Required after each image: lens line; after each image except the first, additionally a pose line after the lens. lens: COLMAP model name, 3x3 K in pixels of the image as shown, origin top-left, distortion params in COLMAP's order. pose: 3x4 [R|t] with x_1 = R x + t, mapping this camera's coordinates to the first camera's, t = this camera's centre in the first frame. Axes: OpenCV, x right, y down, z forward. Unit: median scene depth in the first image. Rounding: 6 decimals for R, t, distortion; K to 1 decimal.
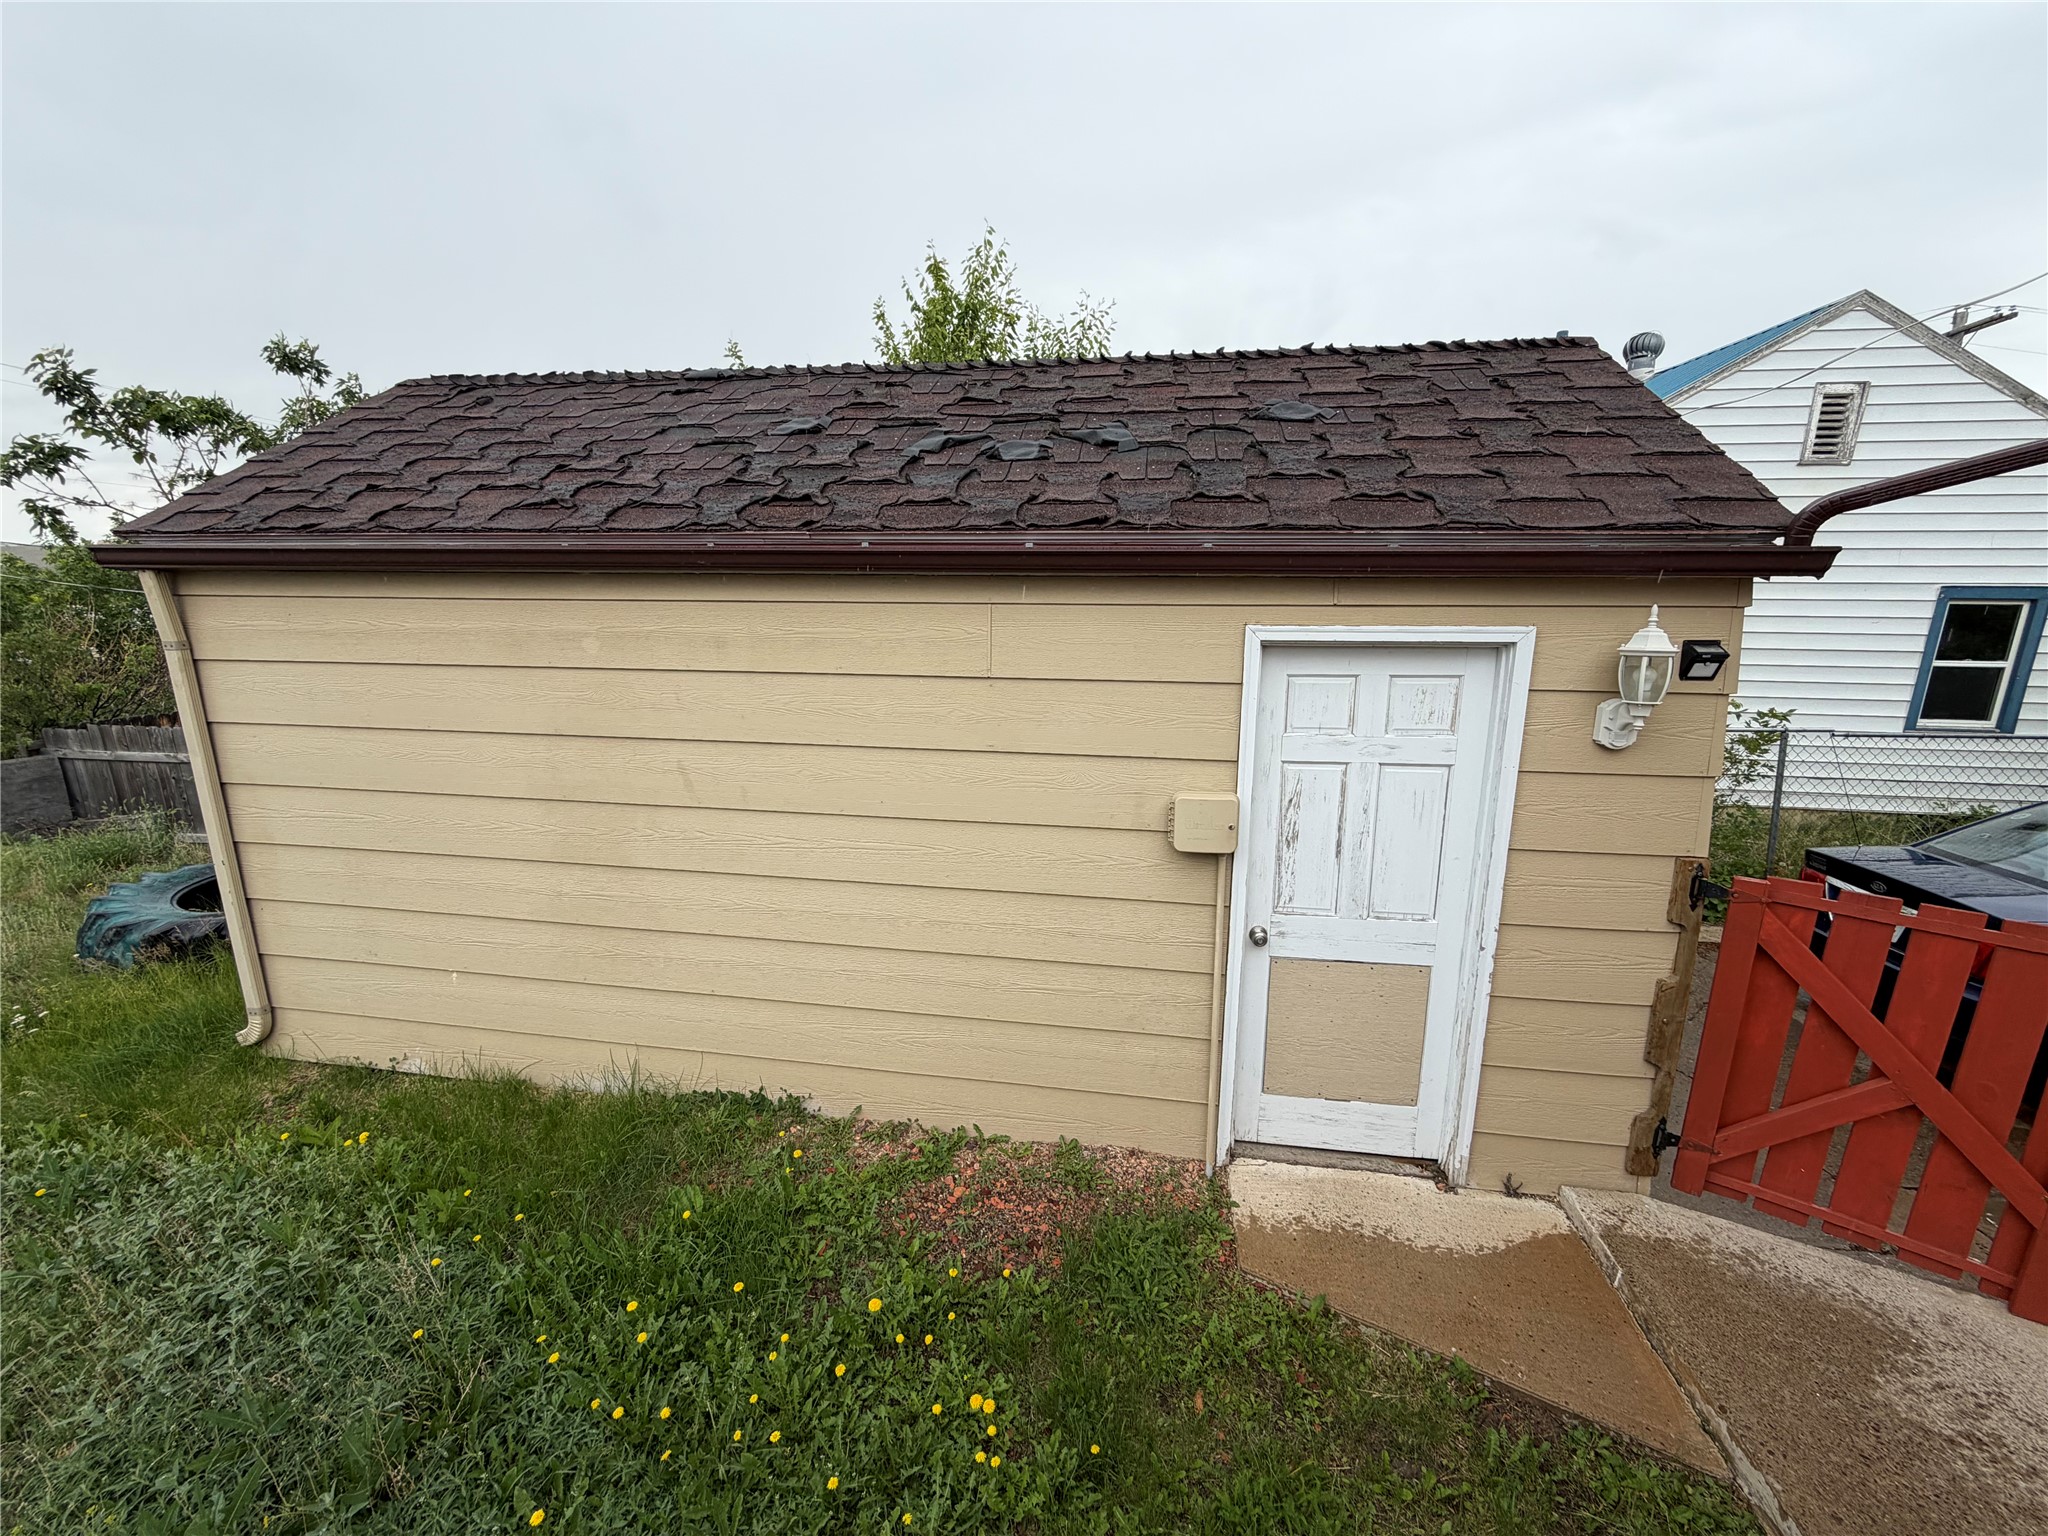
lens RADIAL K [[815.3, 0, 1017.4], [0, 815.3, 769.7], [0, 0, 1]] dist [-0.000459, -0.000056]
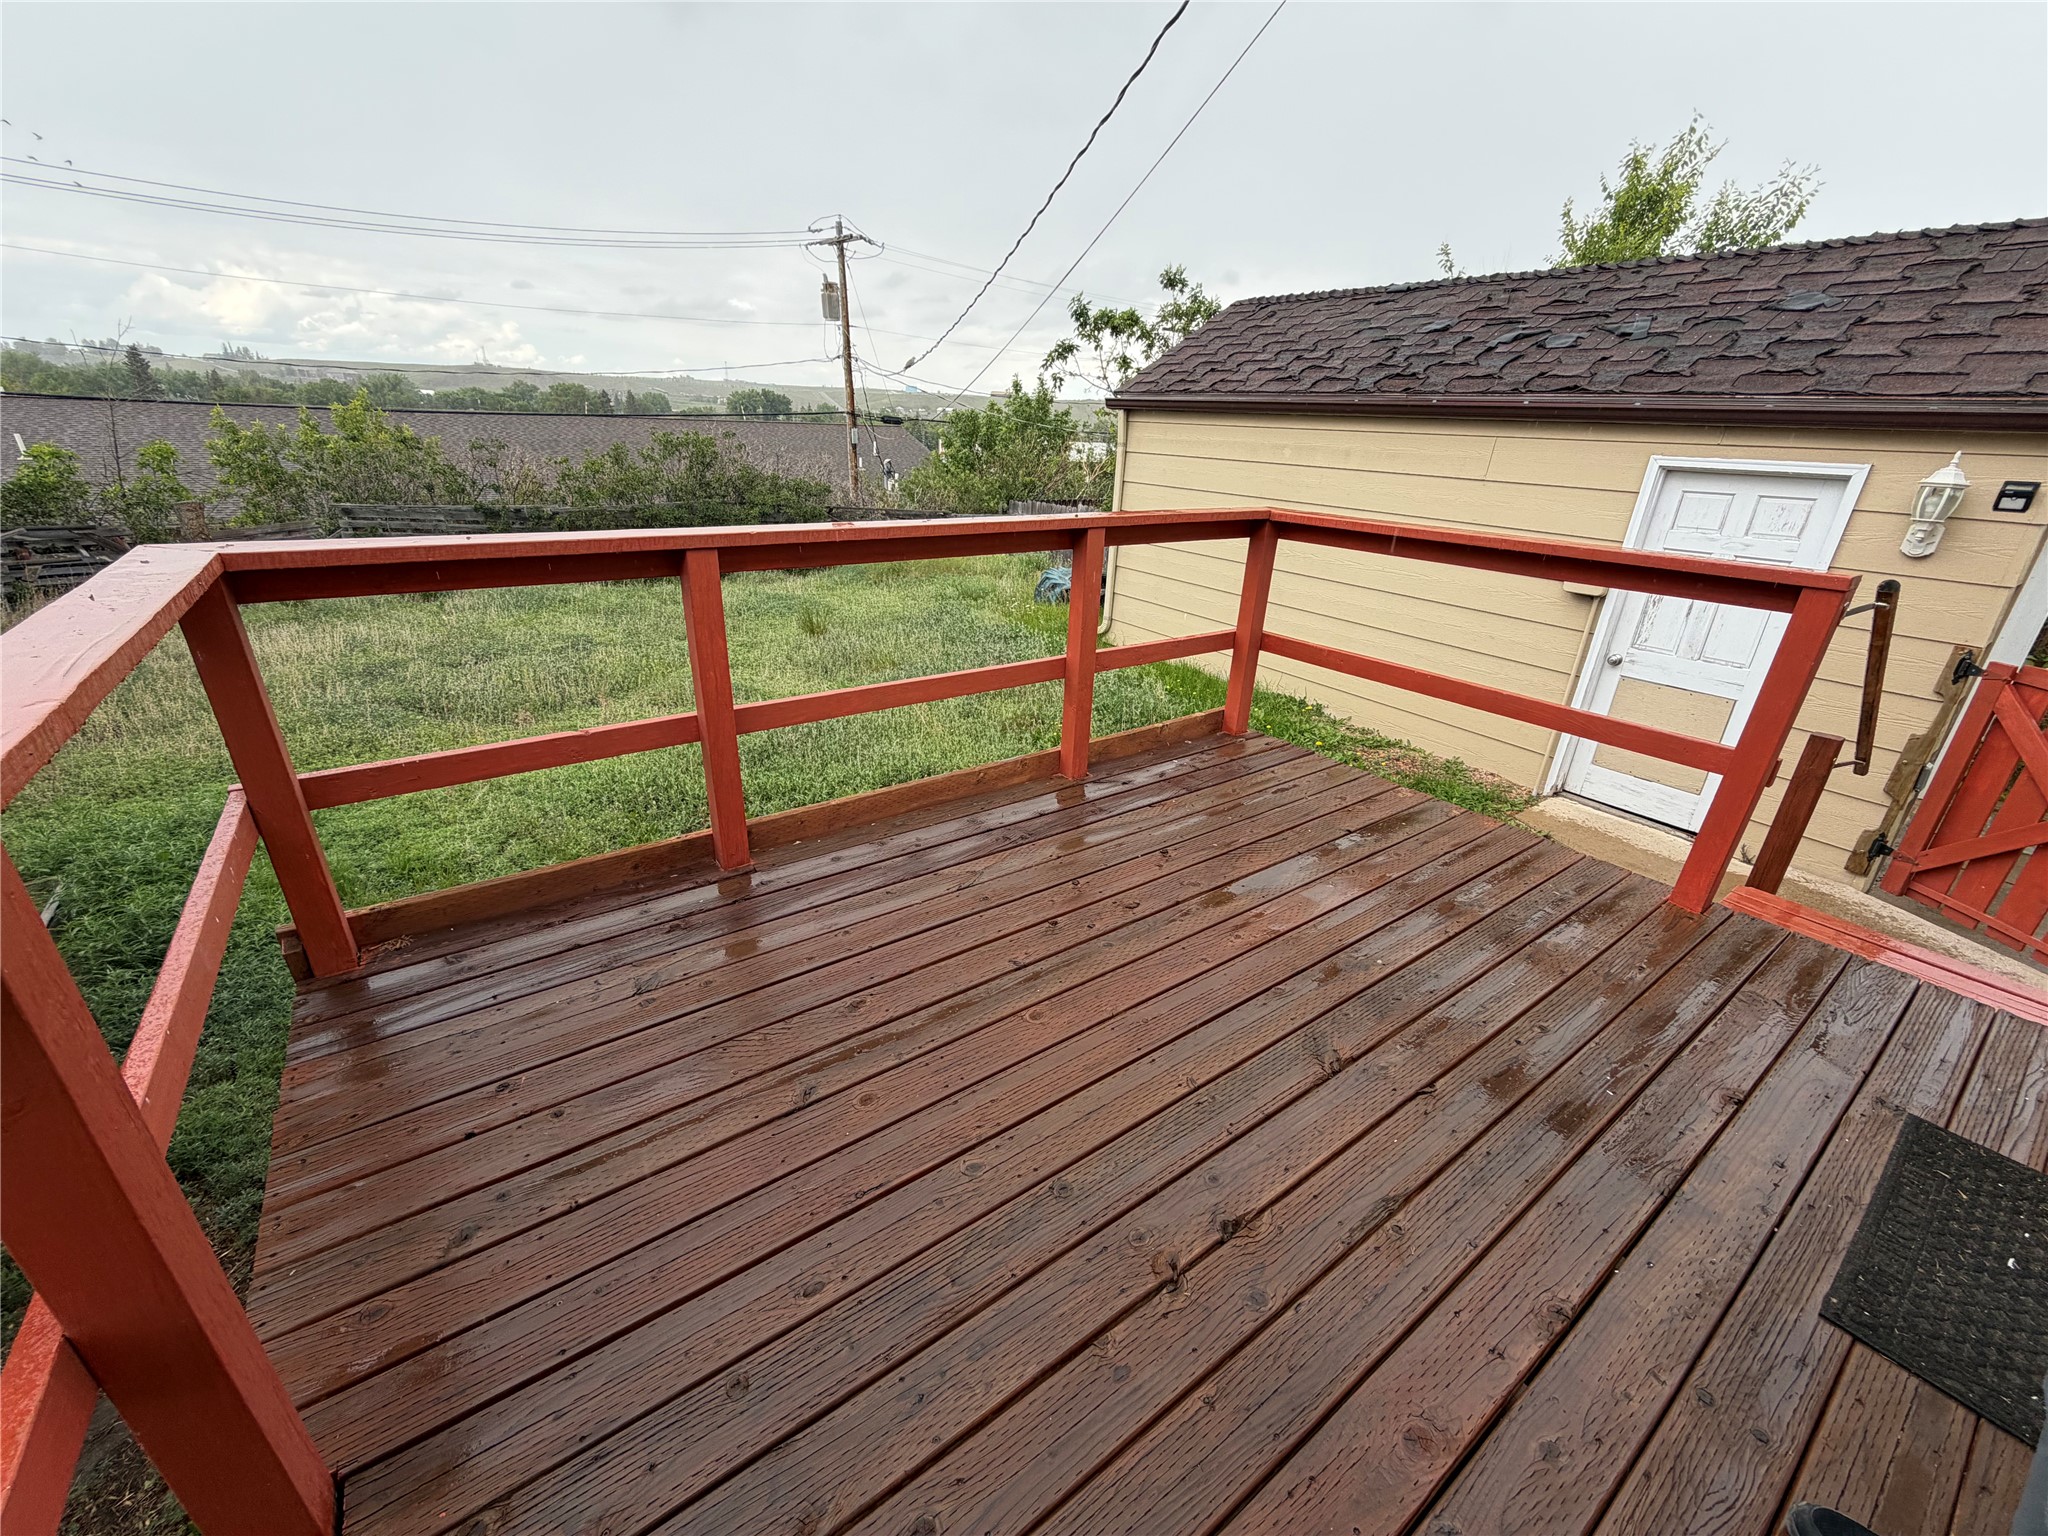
lens RADIAL K [[815.3, 0, 1017.4], [0, 815.3, 769.7], [0, 0, 1]] dist [-0.000459, -0.000056]
pose [[0.698797, 0.303810, -0.647597, 0.526295], [-0.198447, 0.952126, 0.232539, 0.245277], [0.687242, -0.033984, 0.725633, -0.901177]]
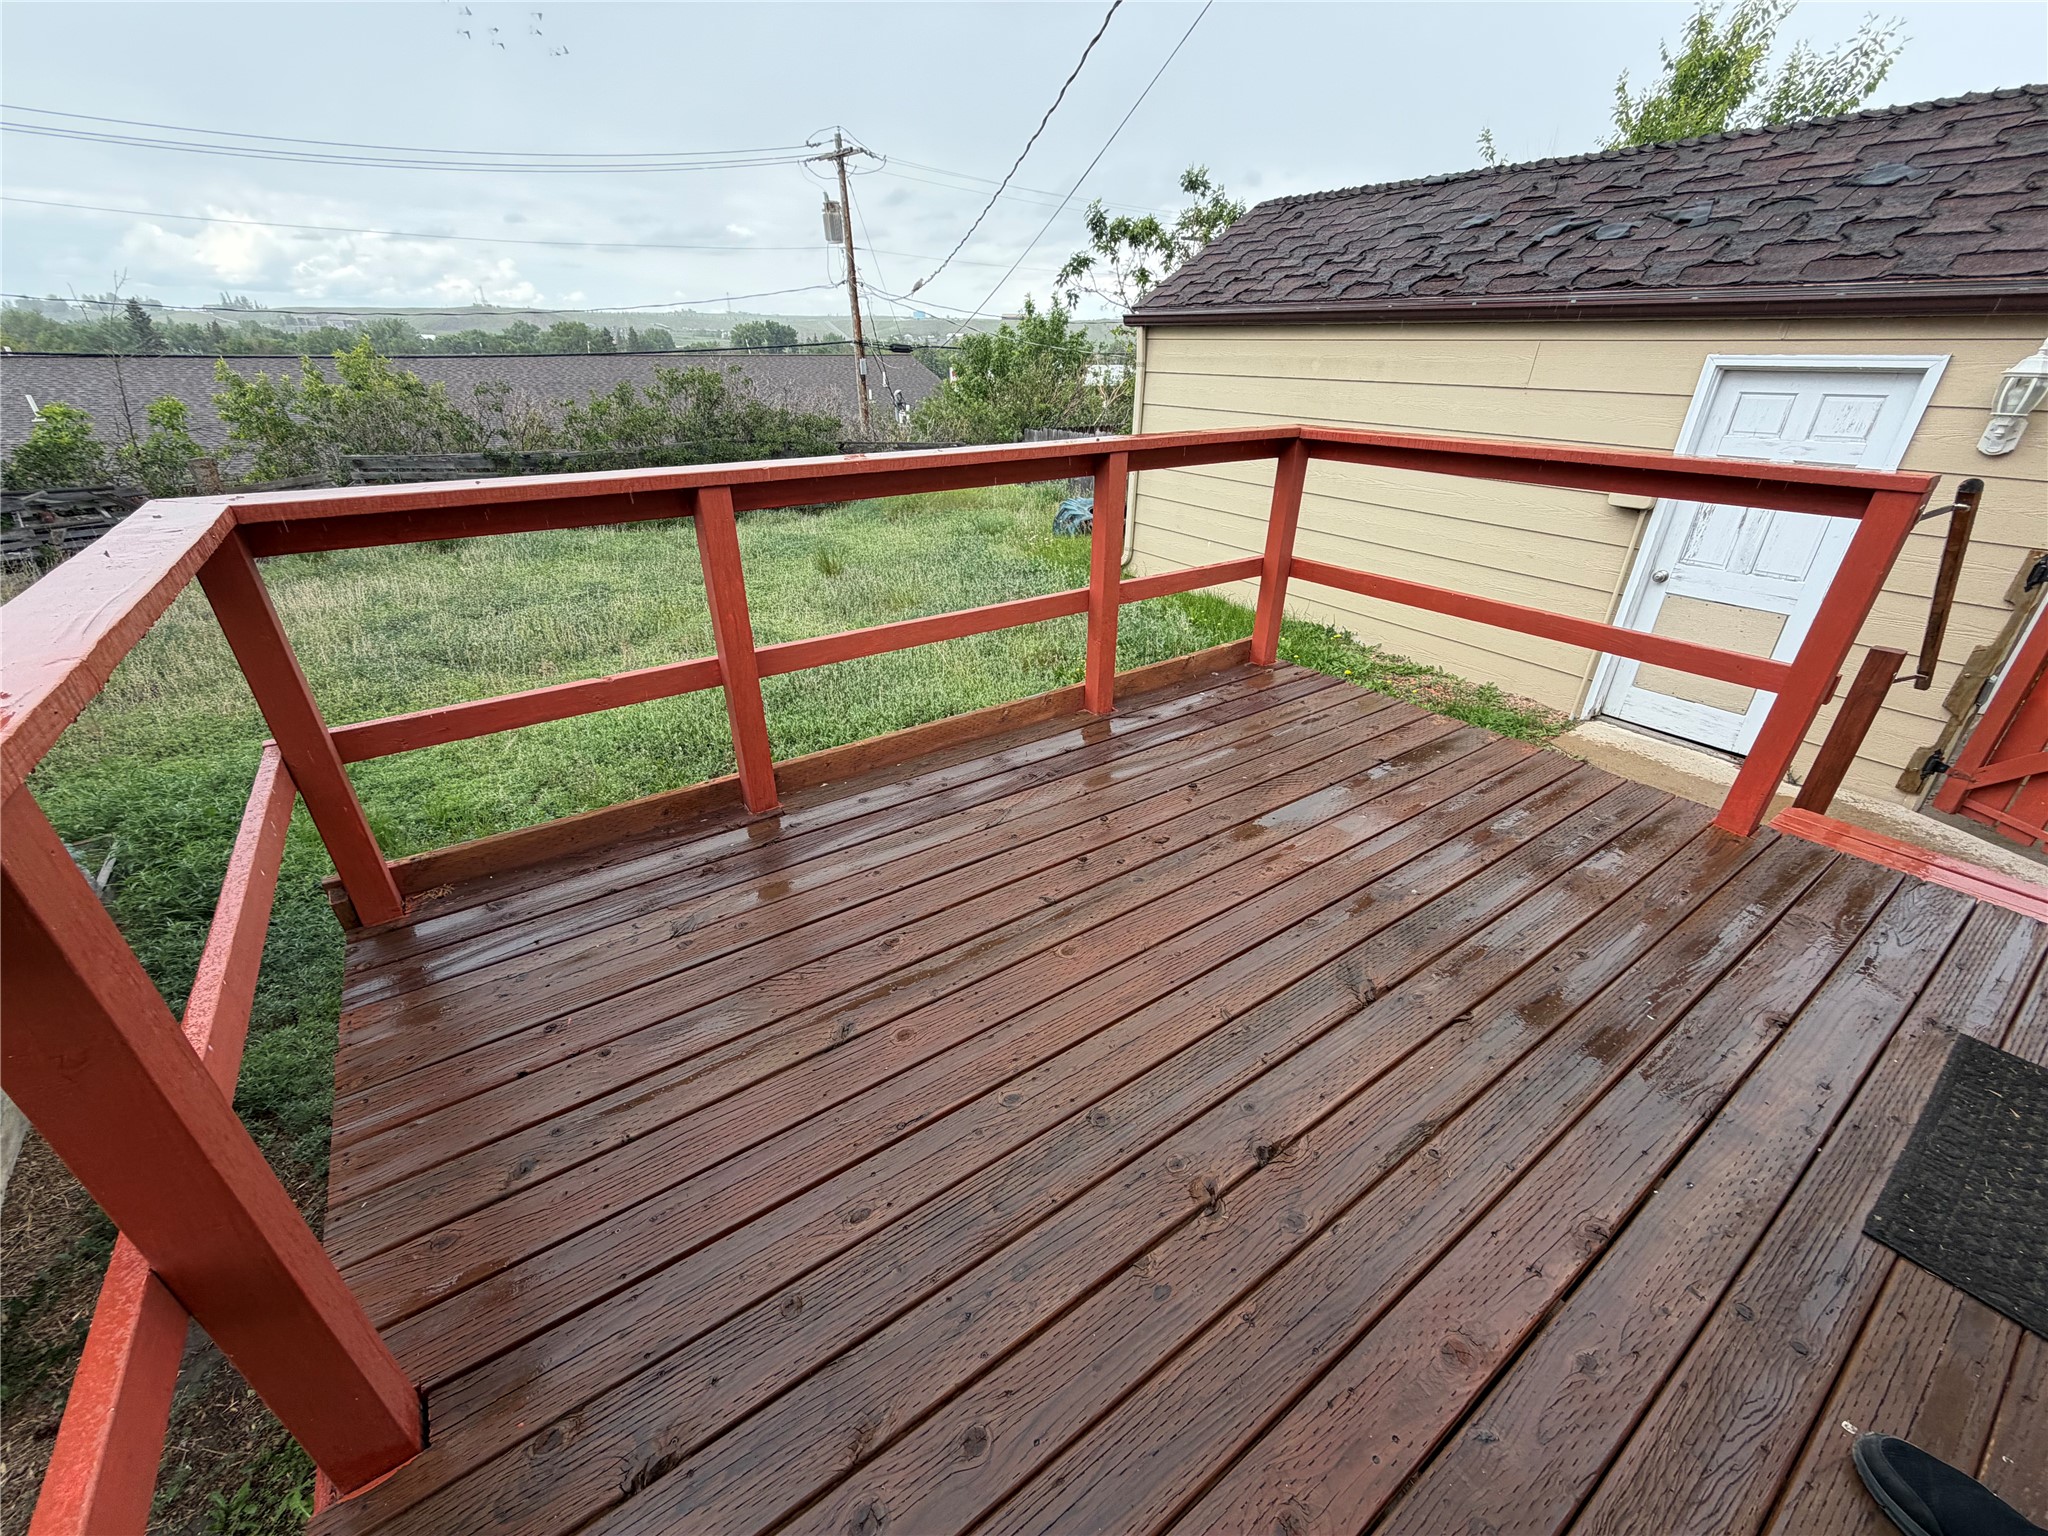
lens RADIAL K [[815.3, 0, 1017.4], [0, 815.3, 769.7], [0, 0, 1]] dist [-0.000459, -0.000056]
pose [[0.689351, 0.335983, -0.641803, 0.517725], [-0.168483, 0.936008, 0.309035, 0.249463], [0.704563, -0.104901, 0.701845, -0.897588]]
